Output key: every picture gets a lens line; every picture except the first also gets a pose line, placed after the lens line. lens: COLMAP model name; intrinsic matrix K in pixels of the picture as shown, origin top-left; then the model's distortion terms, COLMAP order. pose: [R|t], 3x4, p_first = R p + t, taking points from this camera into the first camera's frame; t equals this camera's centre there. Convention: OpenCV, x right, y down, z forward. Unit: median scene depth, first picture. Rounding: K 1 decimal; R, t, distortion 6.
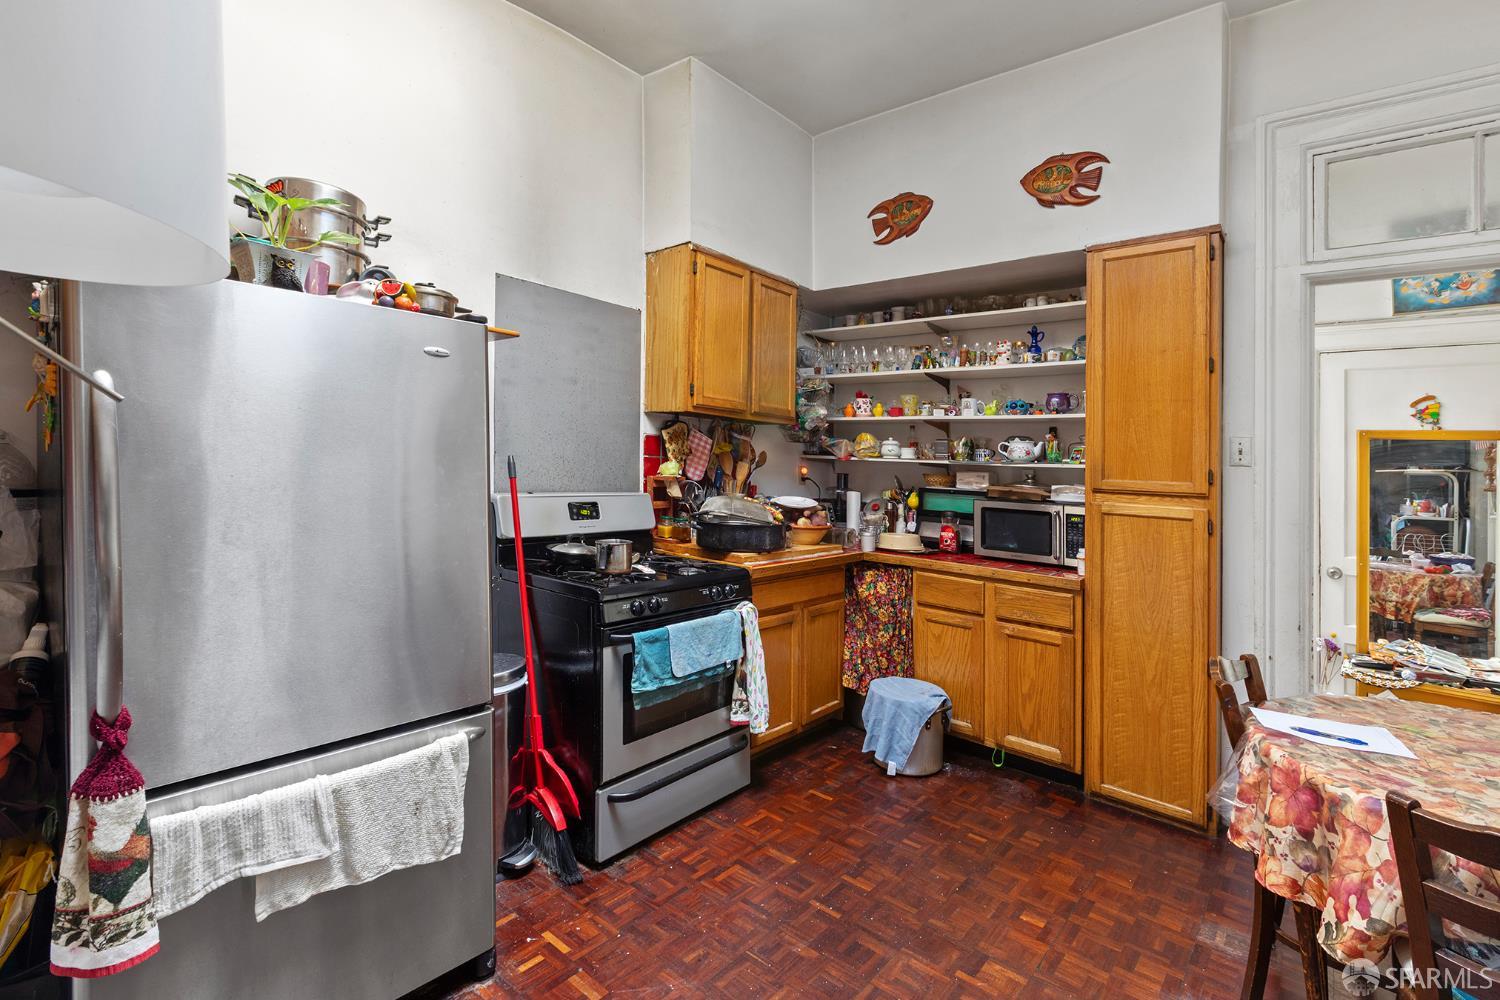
lens RADIAL K [[720.4, 0, 753.3], [0, 720.4, 455.1], [0, 0, 1]] dist [-0.001779, 0.000142]
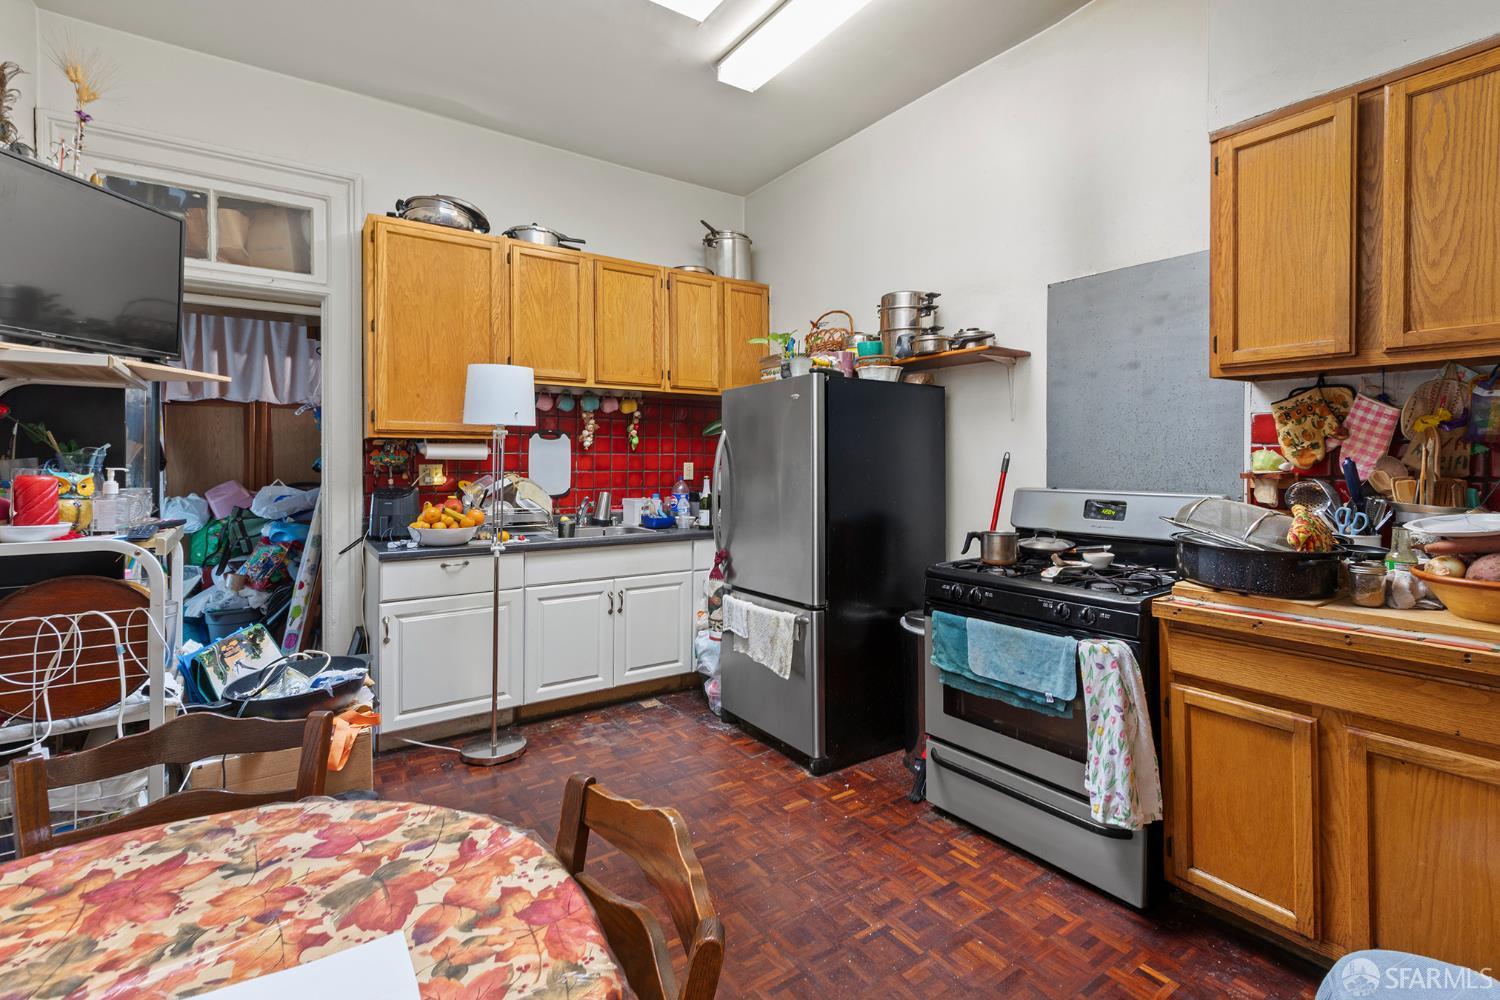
lens RADIAL K [[697.6, 0, 750.0], [0, 697.6, 500.0], [0, 0, 1]] dist [-0.001193, 0.000443]
pose [[-0.280722, 0.016188, -0.959653, 0.853106], [0.000814, 0.999861, 0.016628, 0.057754], [0.959789, 0.003887, -0.280696, 0.947920]]
